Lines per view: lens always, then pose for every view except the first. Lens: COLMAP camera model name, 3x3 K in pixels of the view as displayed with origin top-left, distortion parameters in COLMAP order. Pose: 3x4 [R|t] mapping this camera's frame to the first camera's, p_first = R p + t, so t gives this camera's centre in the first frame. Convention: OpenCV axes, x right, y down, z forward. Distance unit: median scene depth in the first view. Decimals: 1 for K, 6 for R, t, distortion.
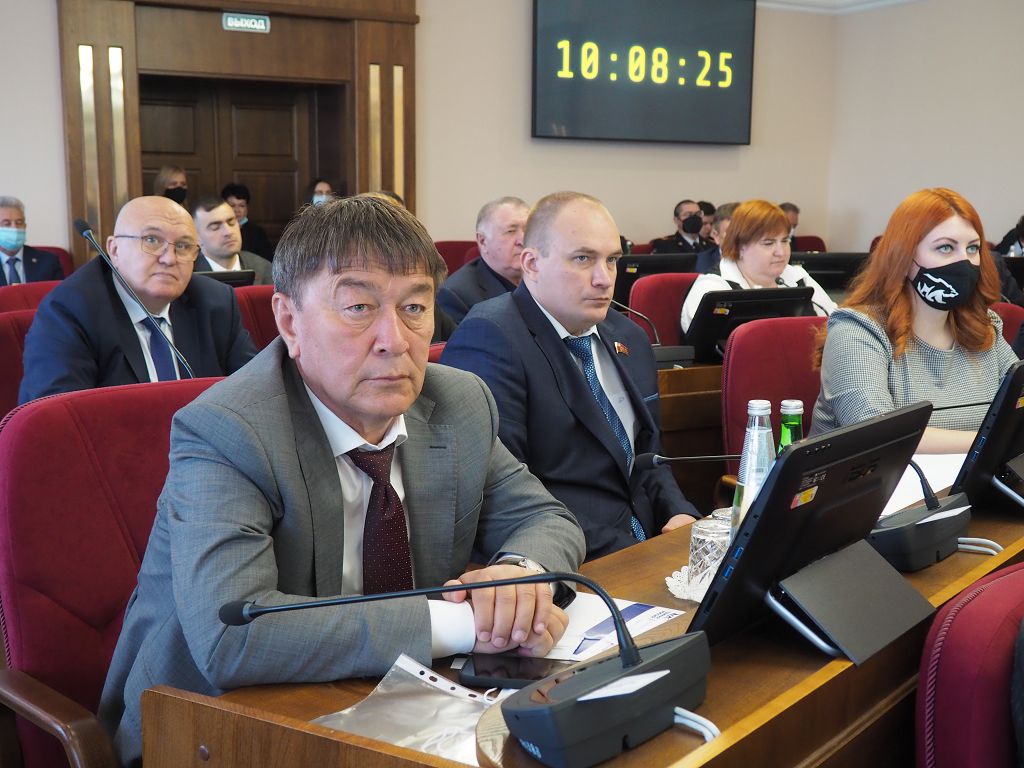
lens RADIAL K [[1203.9, 0, 511.9], [0, 1203.9, 383.4], [0, 0, 1]] dist [-0.022570, 0.000000]
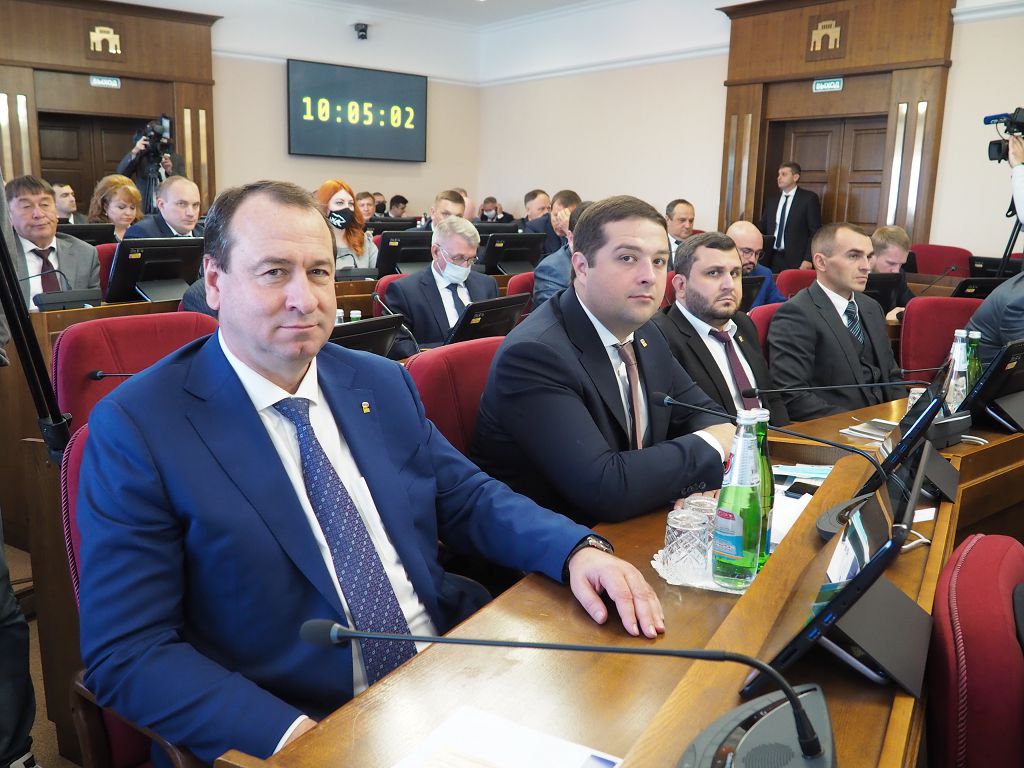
lens RADIAL K [[825.9, 0, 511.8], [0, 825.9, 383.8], [0, 0, 1]] dist [-0.040394, -0.004140]
pose [[0.984125, -0.017824, 0.176577, 0.126821], [0.005811, 0.997647, 0.068320, 0.046161], [-0.177379, -0.066210, 0.981913, -0.240582]]
